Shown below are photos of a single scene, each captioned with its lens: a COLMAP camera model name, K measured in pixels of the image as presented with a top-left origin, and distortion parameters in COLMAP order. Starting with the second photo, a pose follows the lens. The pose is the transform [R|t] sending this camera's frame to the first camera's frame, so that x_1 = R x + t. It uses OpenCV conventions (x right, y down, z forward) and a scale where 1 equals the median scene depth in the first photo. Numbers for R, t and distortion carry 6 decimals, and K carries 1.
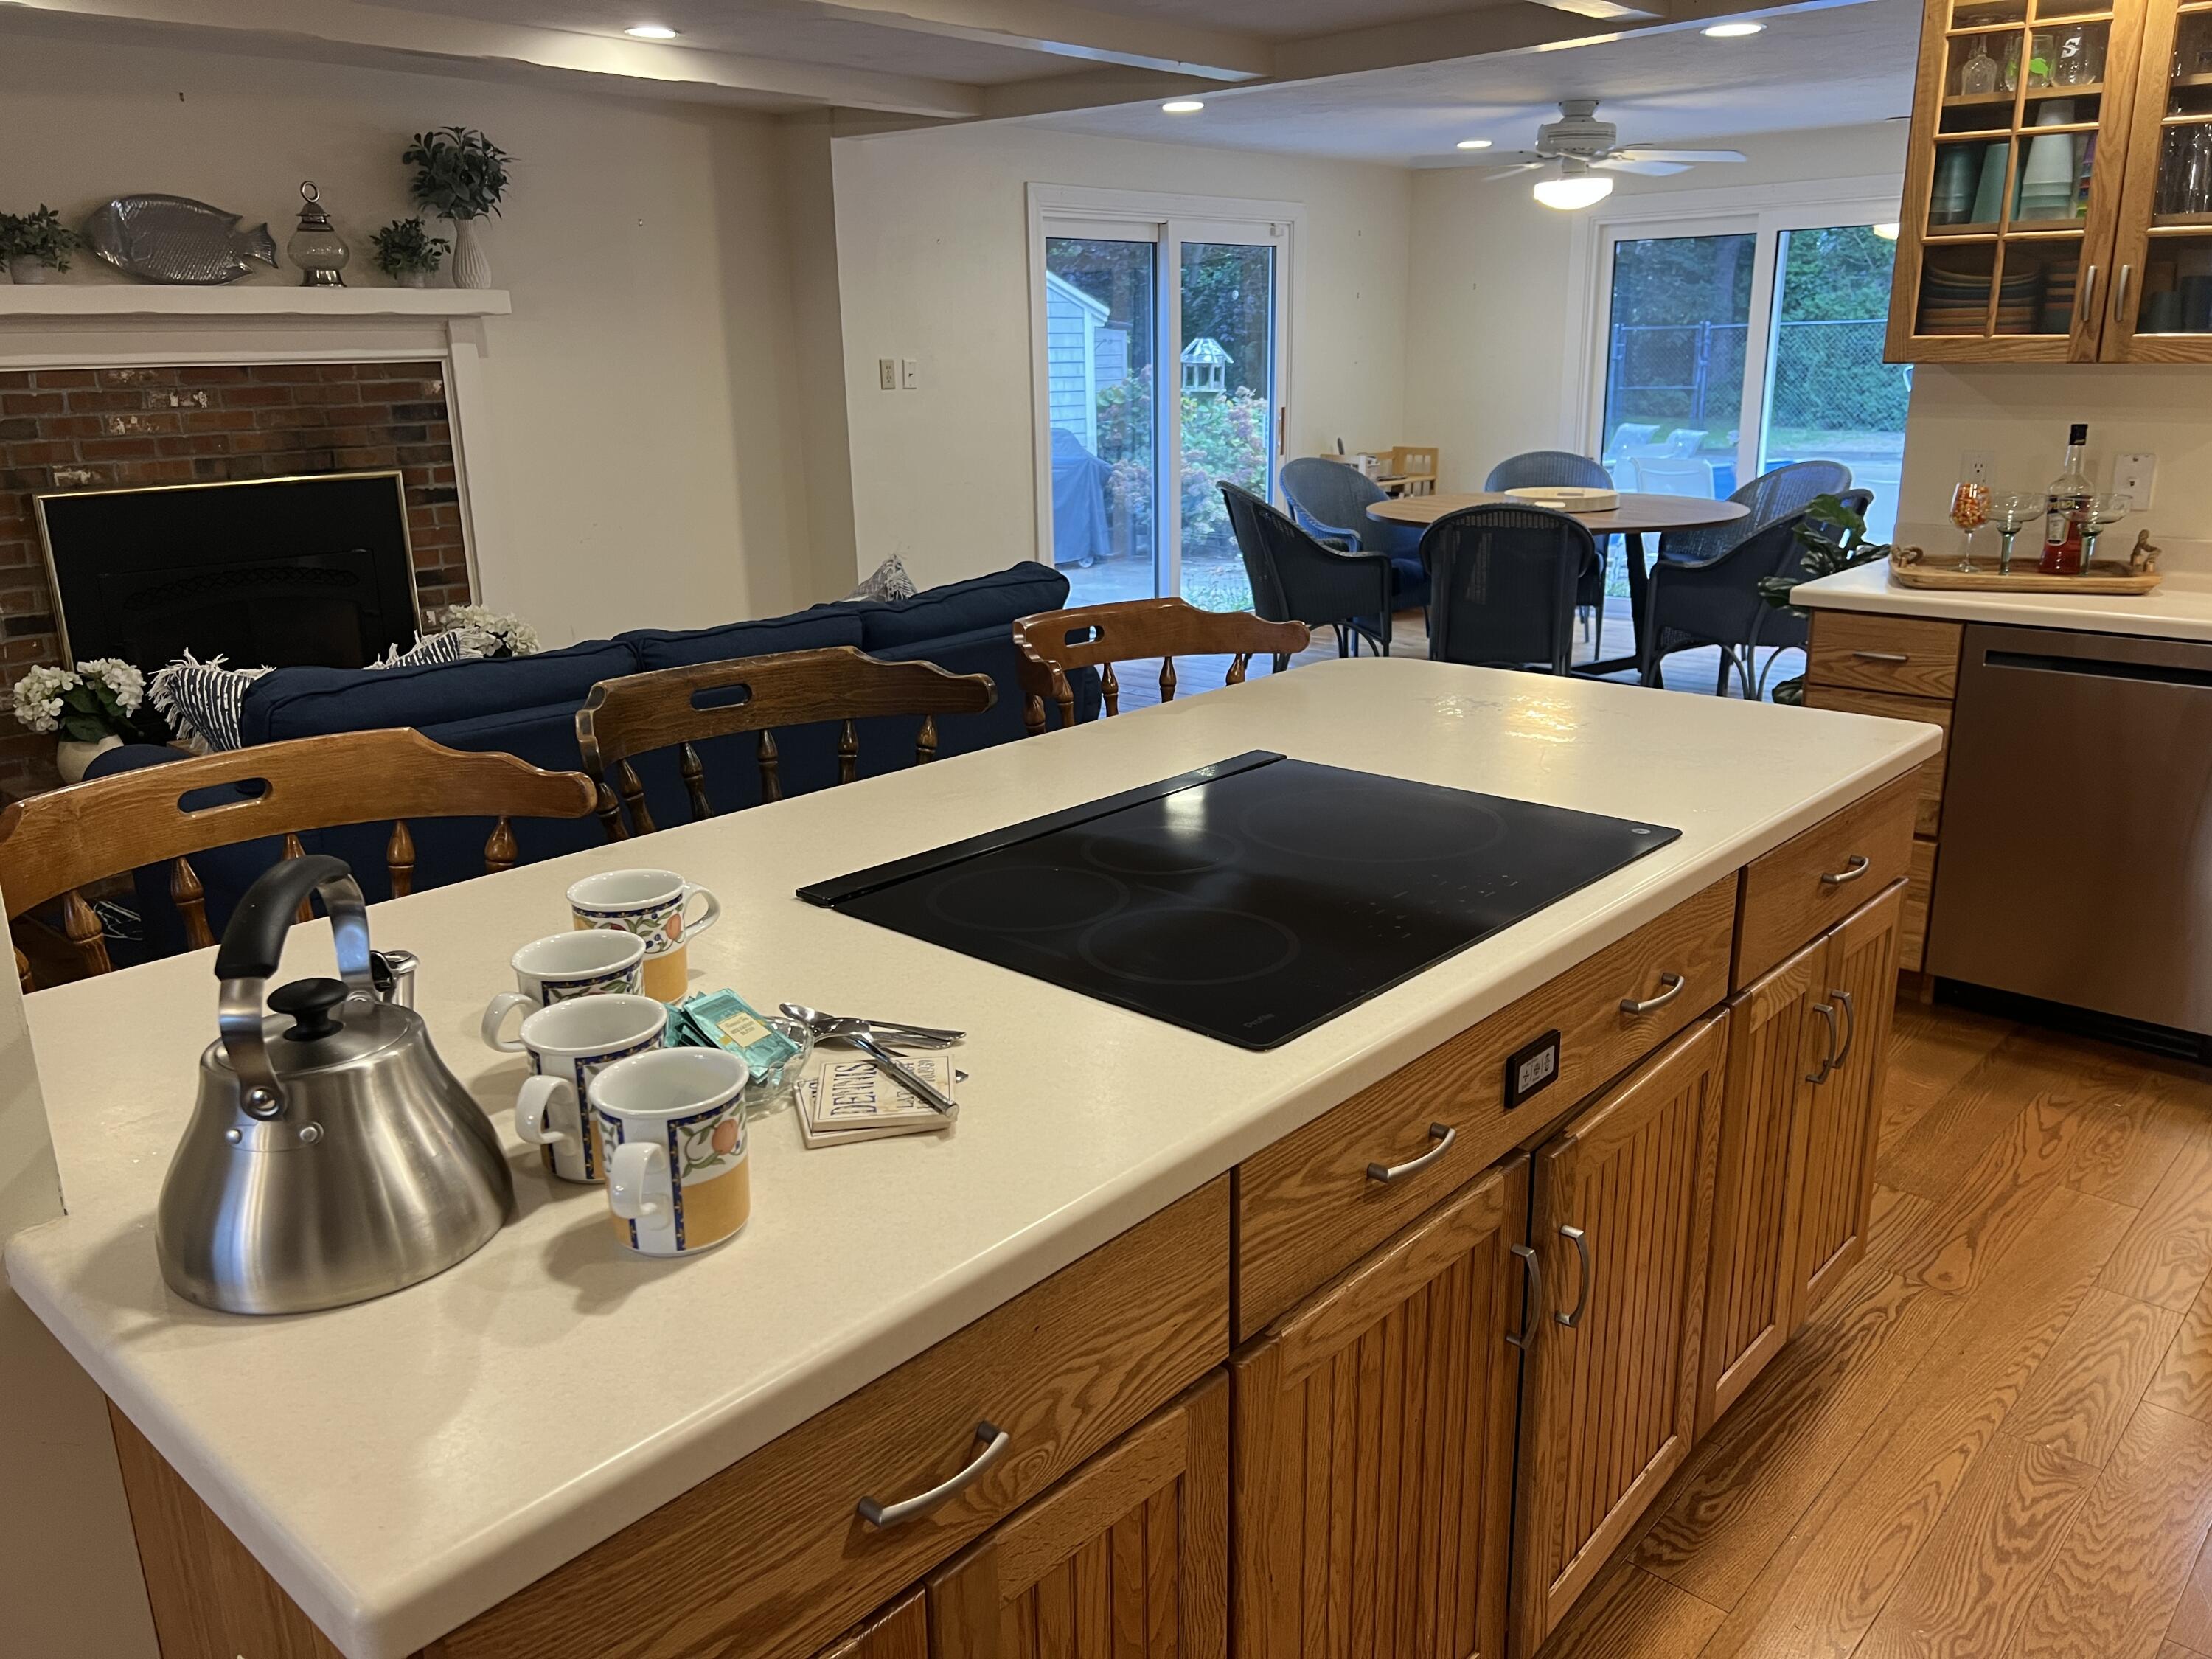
lens RADIAL K [[1676.7, 0, 1101.9], [0, 1676.7, 822.7], [0, 0, 1]] dist [0.051806, -0.050096]
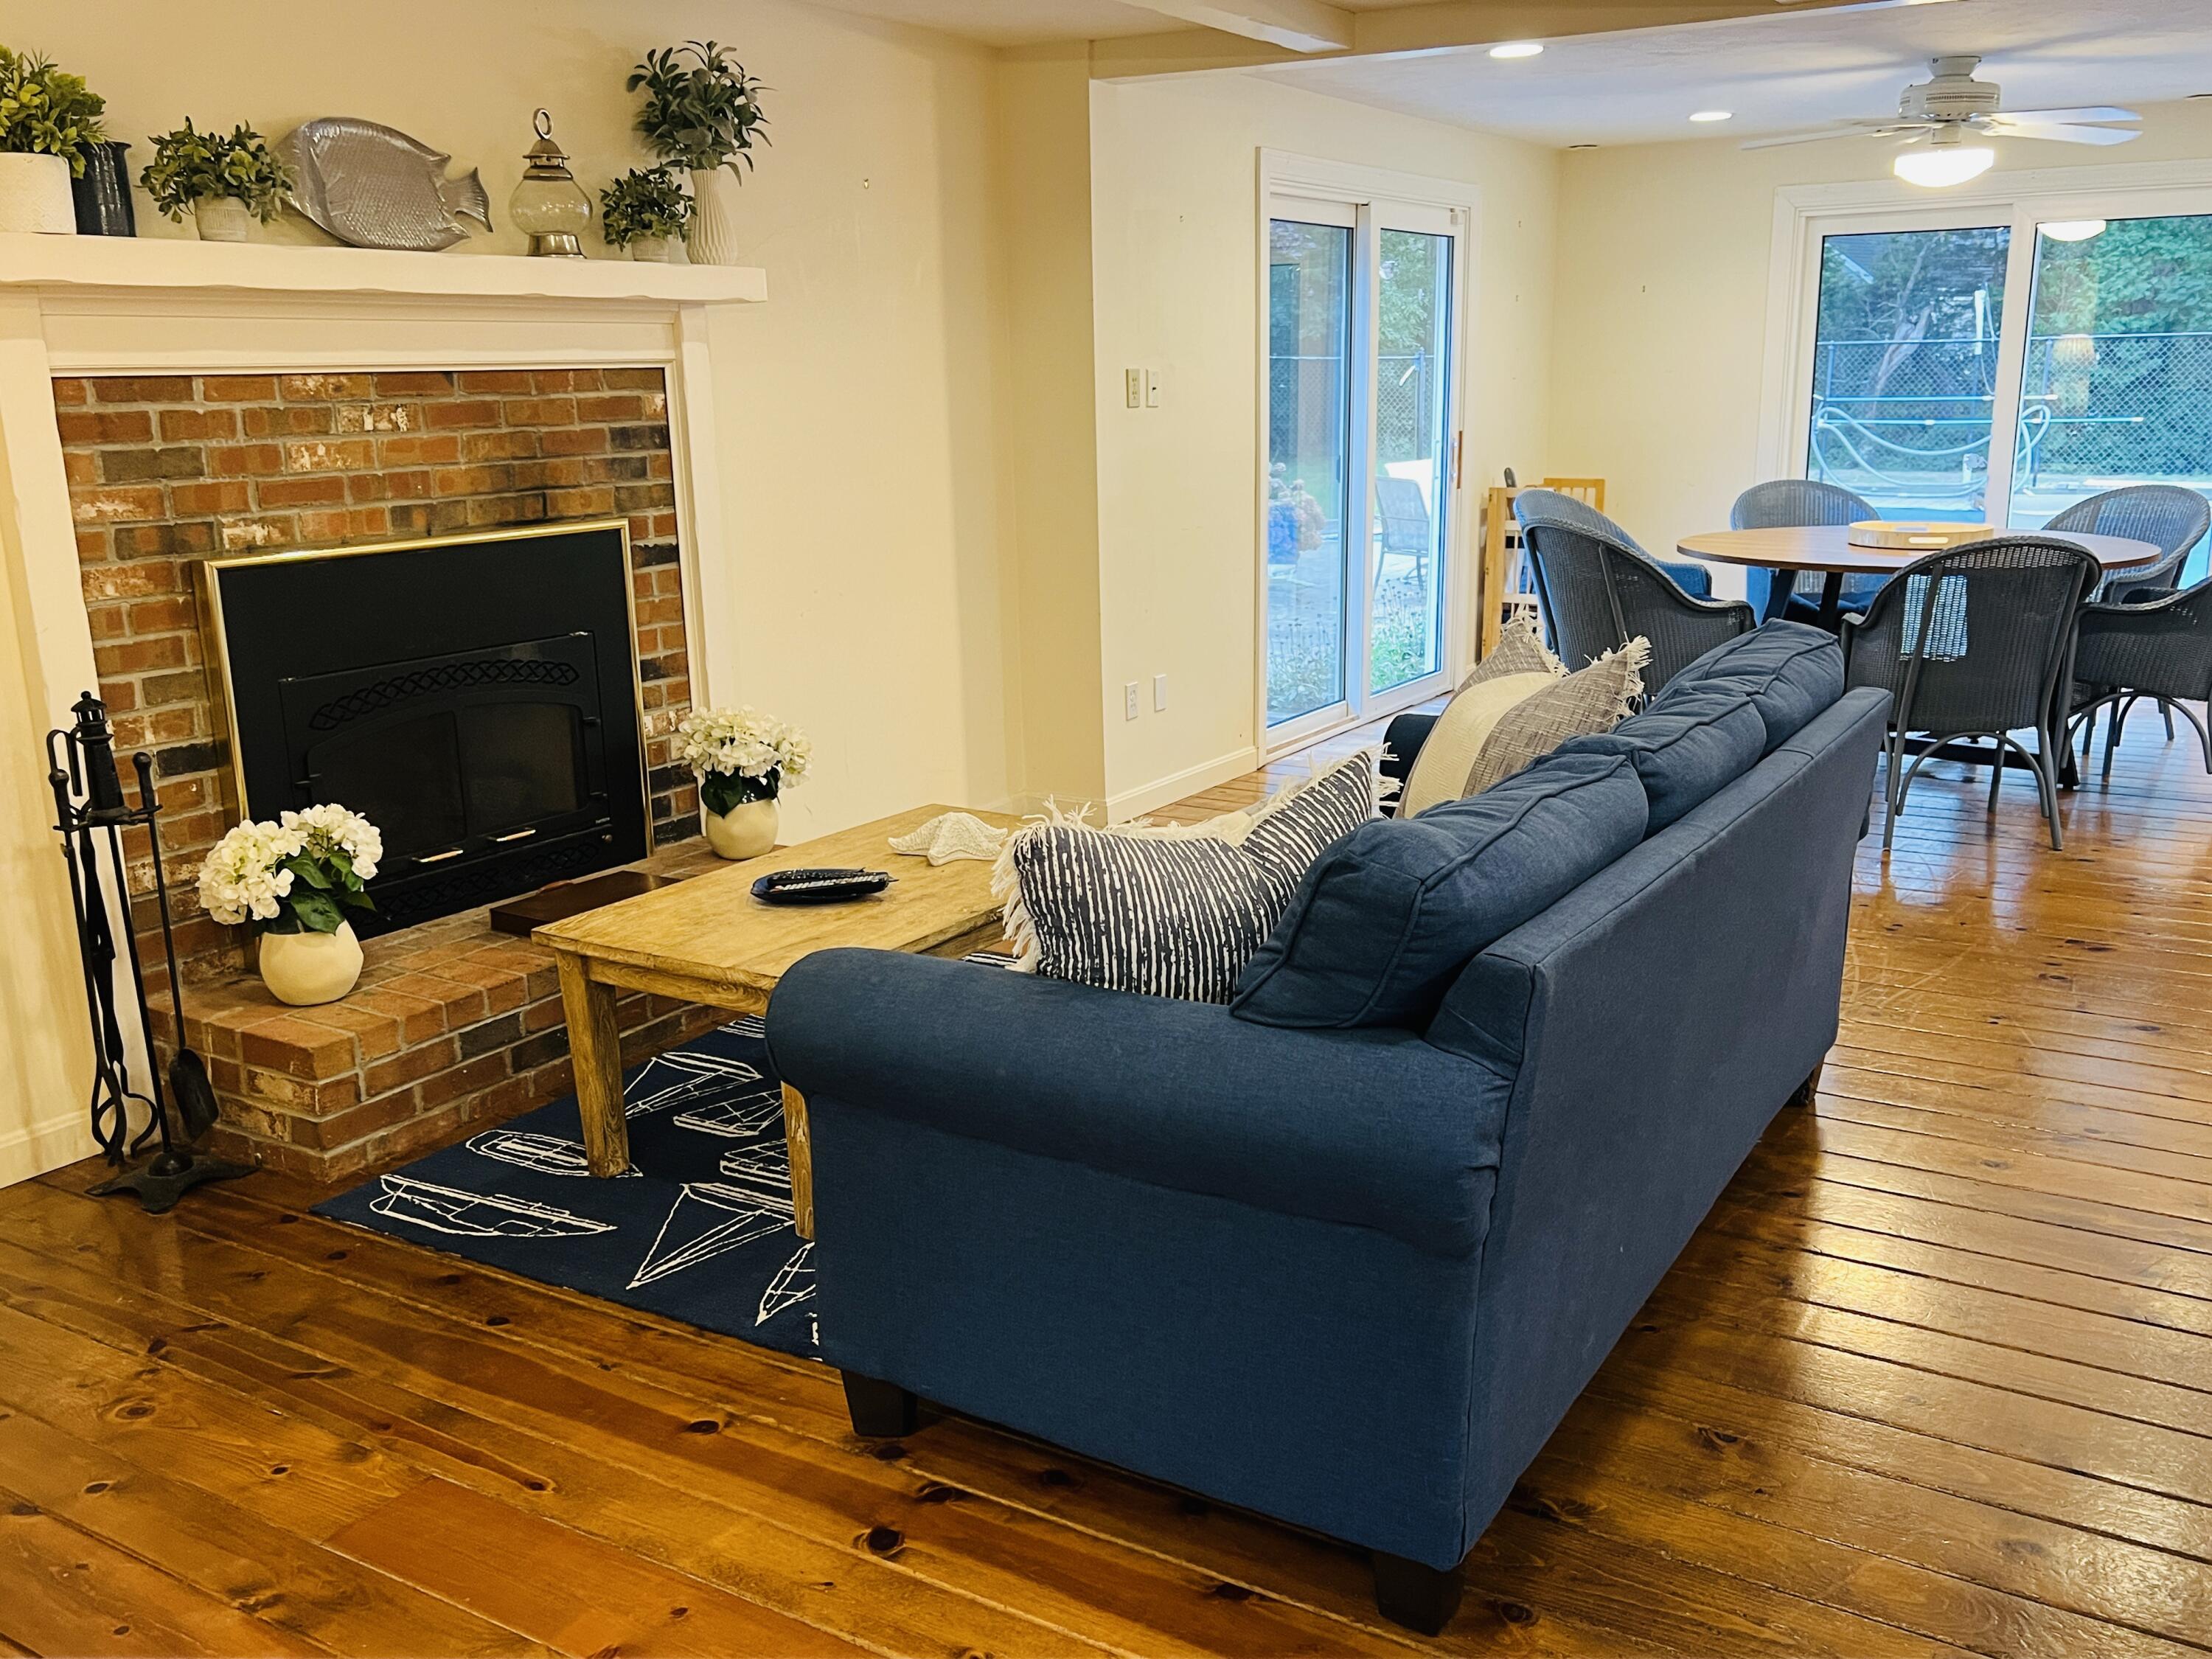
lens RADIAL K [[1941.5, 0, 1102.3], [0, 1941.5, 846.1], [0, 0, 1]] dist [0.024526, 0.008489]
pose [[0.982878, -0.044726, 0.178748, -0.393944], [0.051846, 0.998029, -0.035363, -0.035380], [-0.176814, 0.044025, 0.983259, 0.183386]]
